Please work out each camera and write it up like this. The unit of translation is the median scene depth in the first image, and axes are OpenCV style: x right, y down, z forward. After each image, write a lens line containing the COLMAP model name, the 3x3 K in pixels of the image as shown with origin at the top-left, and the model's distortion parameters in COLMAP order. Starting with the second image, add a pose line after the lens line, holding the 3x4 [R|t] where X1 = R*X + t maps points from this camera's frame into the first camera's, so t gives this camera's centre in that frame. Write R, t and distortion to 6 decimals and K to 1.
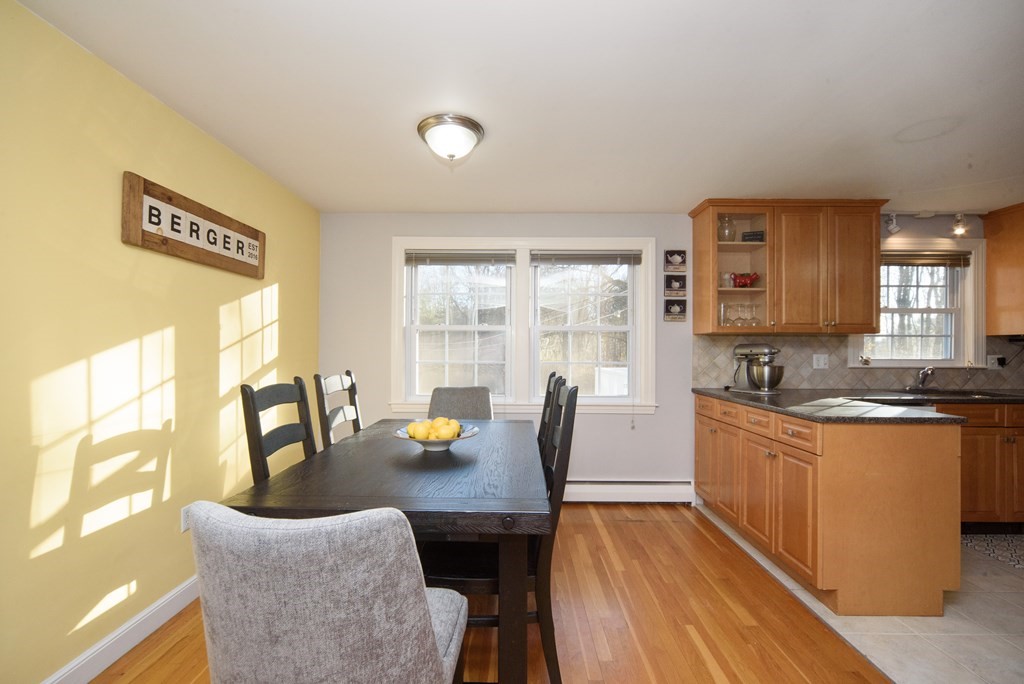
lens RADIAL K [[433.7, 0, 519.9], [0, 433.7, 345.3], [0, 0, 1]] dist [-0.001187, 0.000853]
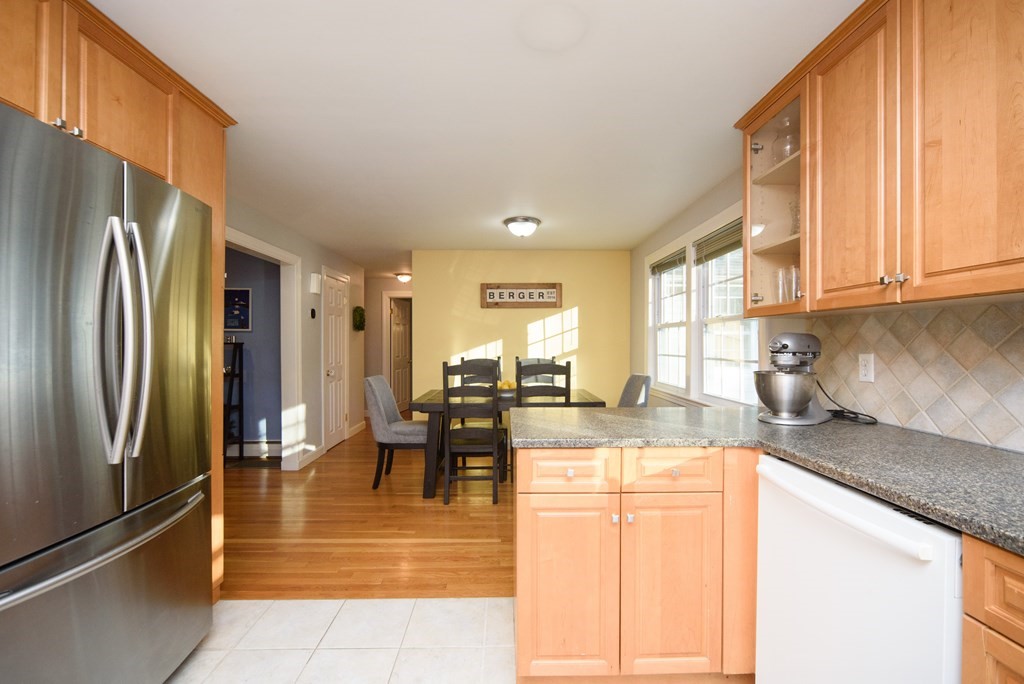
lens RADIAL K [[433.7, 0, 508.8], [0, 433.7, 342.0], [0, 0, 1]] dist [-0.001187, 0.000853]
pose [[0.014861, -0.006806, -0.999866, 1.079098], [0.011759, 0.999909, -0.006631, 0.007362], [0.999820, -0.011658, 0.014940, 0.609484]]
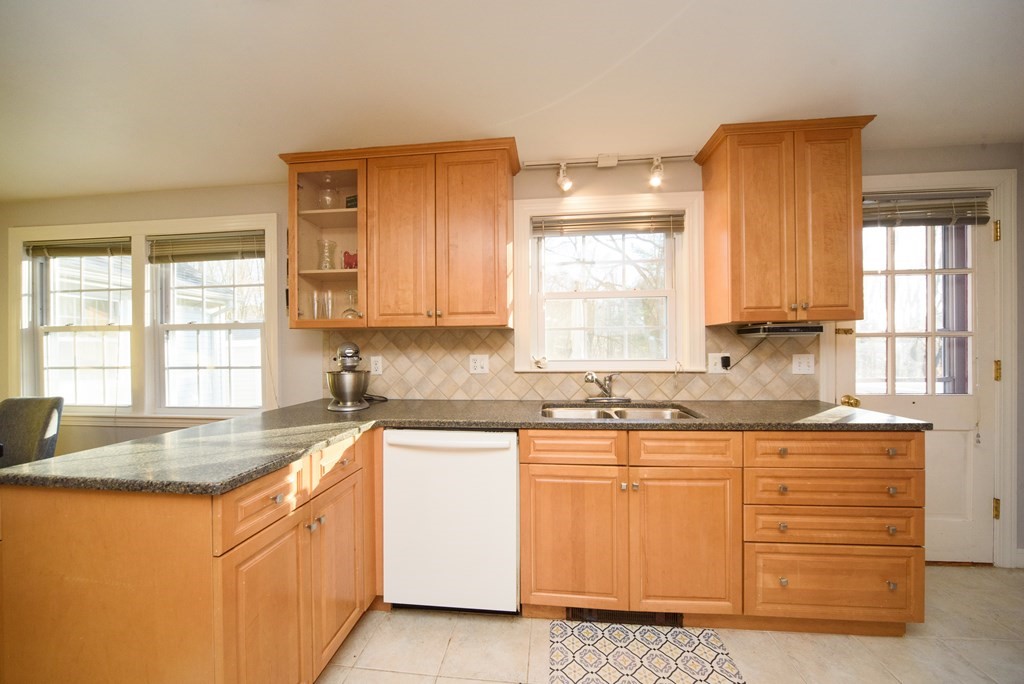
lens RADIAL K [[375.8, 0, 514.9], [0, 375.8, 347.2], [0, 0, 1]] dist [-0.013986, 0.000437]
pose [[0.994572, -0.012571, -0.103284, 0.881446], [0.013240, 0.999896, 0.005797, 0.005326], [0.103200, -0.007133, 0.994635, 0.373111]]
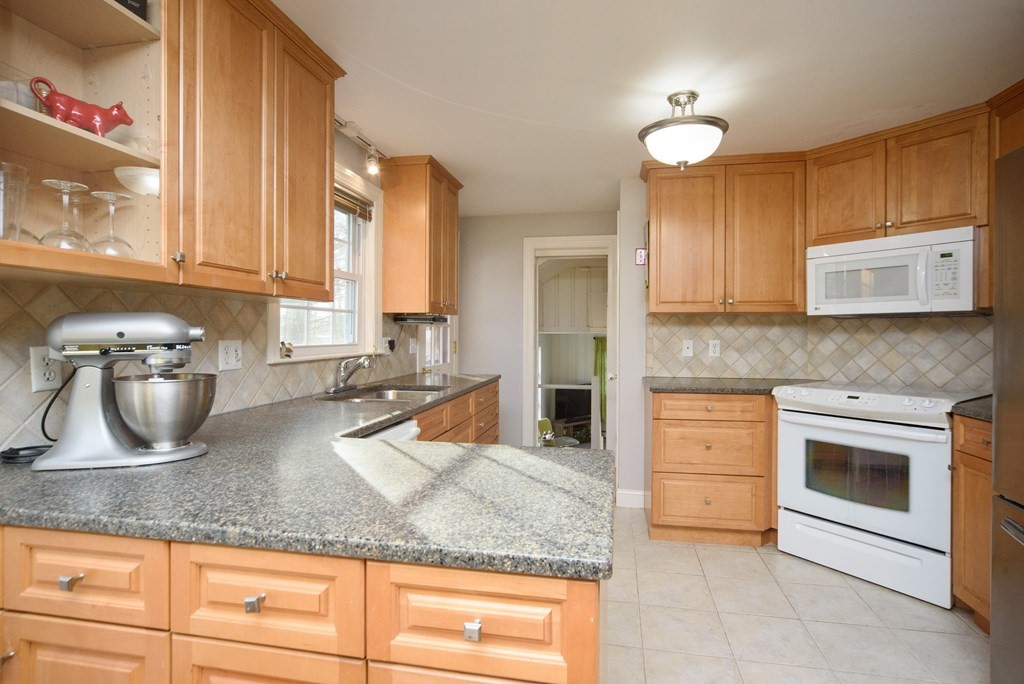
lens RADIAL K [[515.2, 0, 512.8], [0, 515.2, 337.6], [0, 0, 1]] dist [-0.001728, 0.000007]
pose [[0.192516, -0.012653, 0.981212, 0.208277], [-0.010913, 0.999827, 0.015034, 0.006285], [-0.981233, -0.013603, 0.192345, 0.622803]]
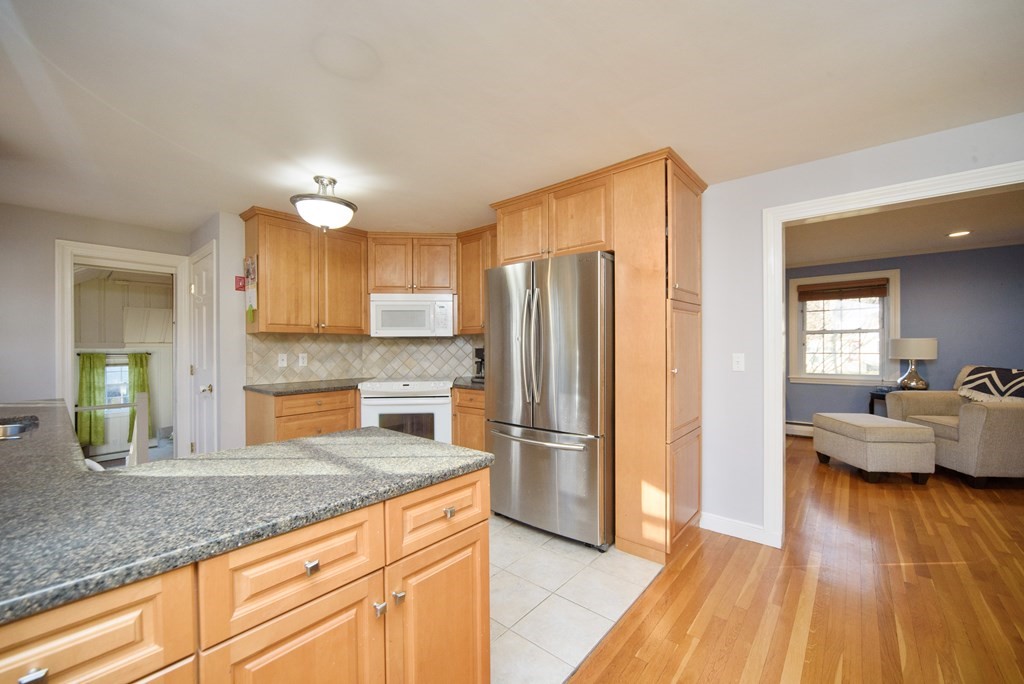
lens RADIAL K [[406.1, 0, 508.9], [0, 406.1, 345.2], [0, 0, 1]] dist [-0.002516, 0.000755]
pose [[-0.756030, 0.000627, 0.654537, 0.172826], [-0.005171, 0.999963, -0.006930, 0.004839], [-0.654517, -0.008624, -0.755998, 0.900930]]
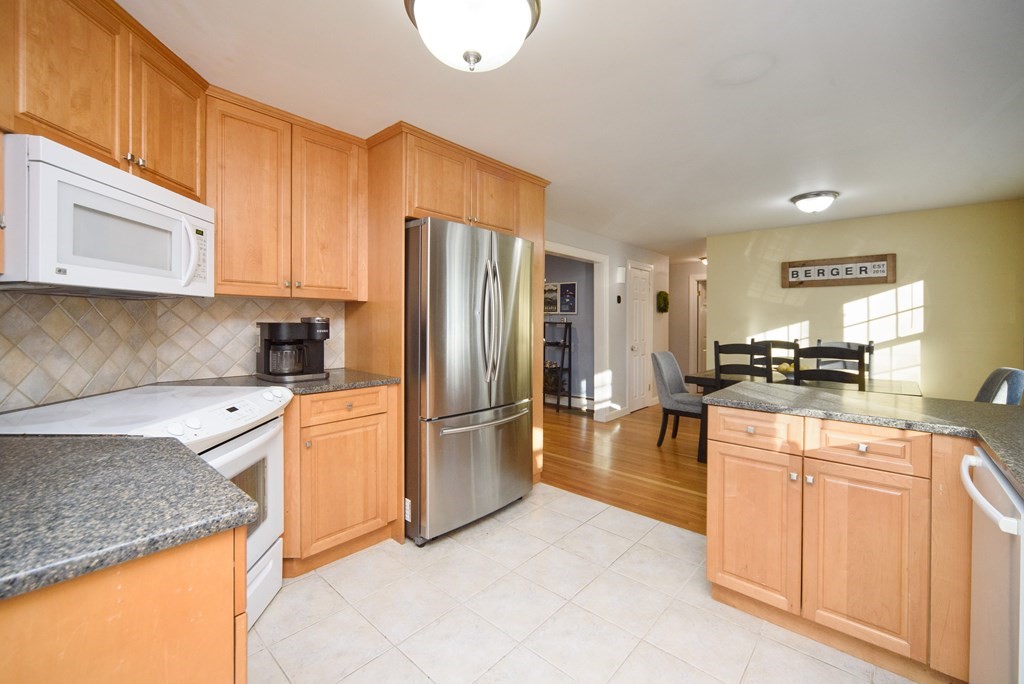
lens RADIAL K [[433.7, 0, 511.7], [0, 433.7, 321.8], [0, 0, 1]] dist [-0.001187, 0.000853]
pose [[-0.663943, -0.010788, -0.747706, 1.254214], [-0.003192, 0.999928, -0.011593, 0.010571], [0.747777, -0.005310, -0.663929, 0.828855]]
